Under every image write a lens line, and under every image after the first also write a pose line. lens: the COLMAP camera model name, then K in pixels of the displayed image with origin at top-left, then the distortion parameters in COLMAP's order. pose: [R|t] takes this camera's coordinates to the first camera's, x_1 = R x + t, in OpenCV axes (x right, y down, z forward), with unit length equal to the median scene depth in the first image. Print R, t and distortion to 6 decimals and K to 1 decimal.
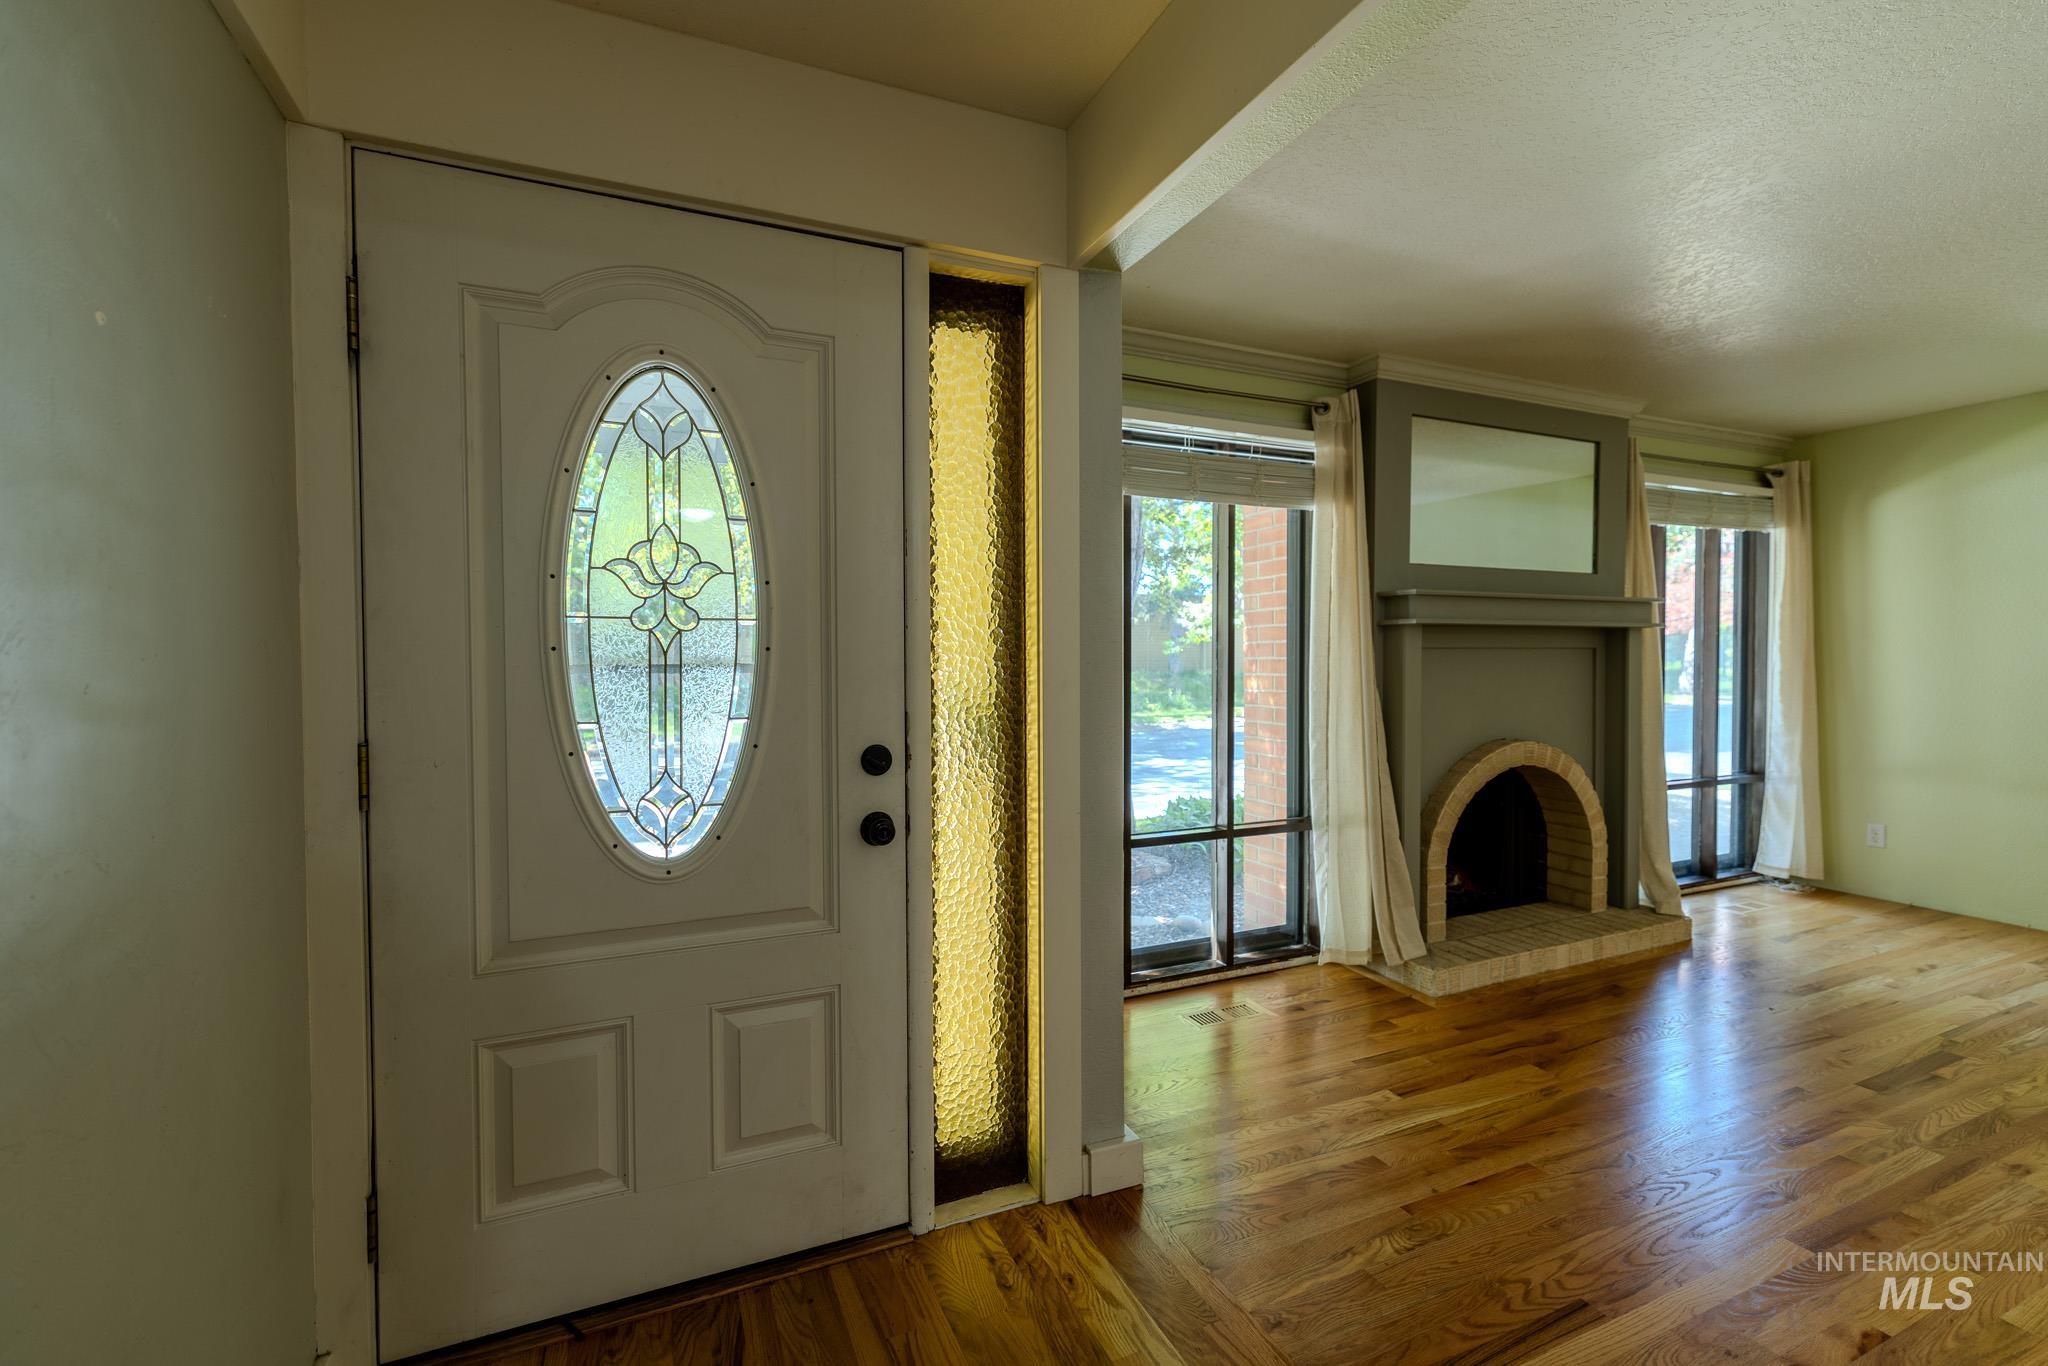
lens RADIAL K [[882.2, 0, 1022.3], [0, 882.2, 673.1], [0, 0, 1]] dist [0.001960, -0.000074]
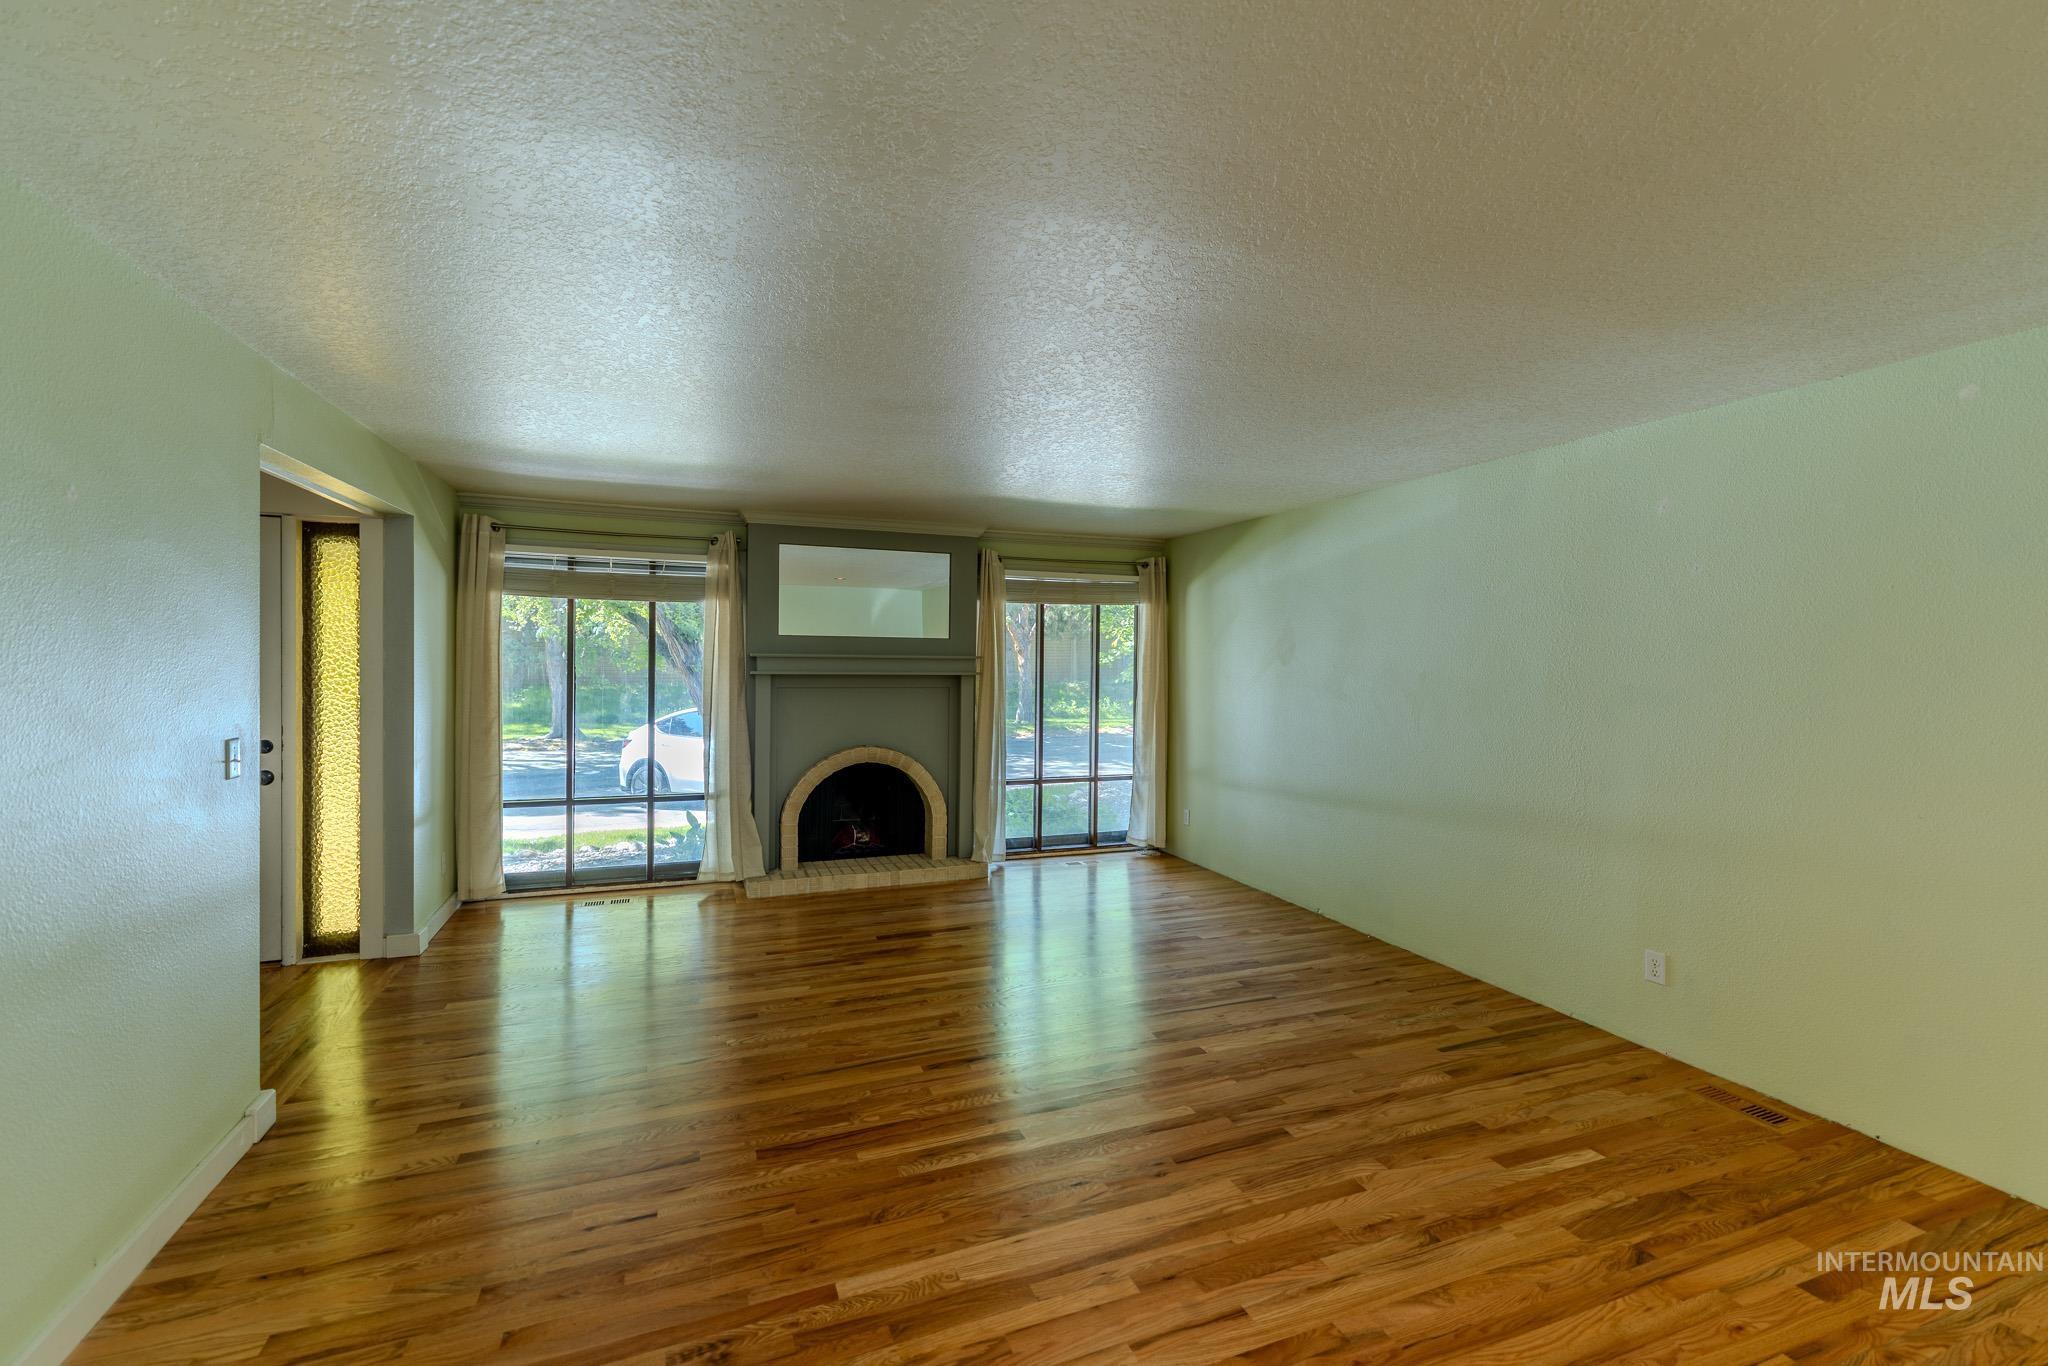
lens RADIAL K [[882.2, 0, 1020.9], [0, 882.2, 674.1], [0, 0, 1]] dist [0.001960, -0.000074]
pose [[0.998967, 0.013793, -0.043296, 0.897084], [-0.014083, 0.999880, -0.006404, -0.046684], [0.043203, 0.007008, 0.999042, -0.554685]]
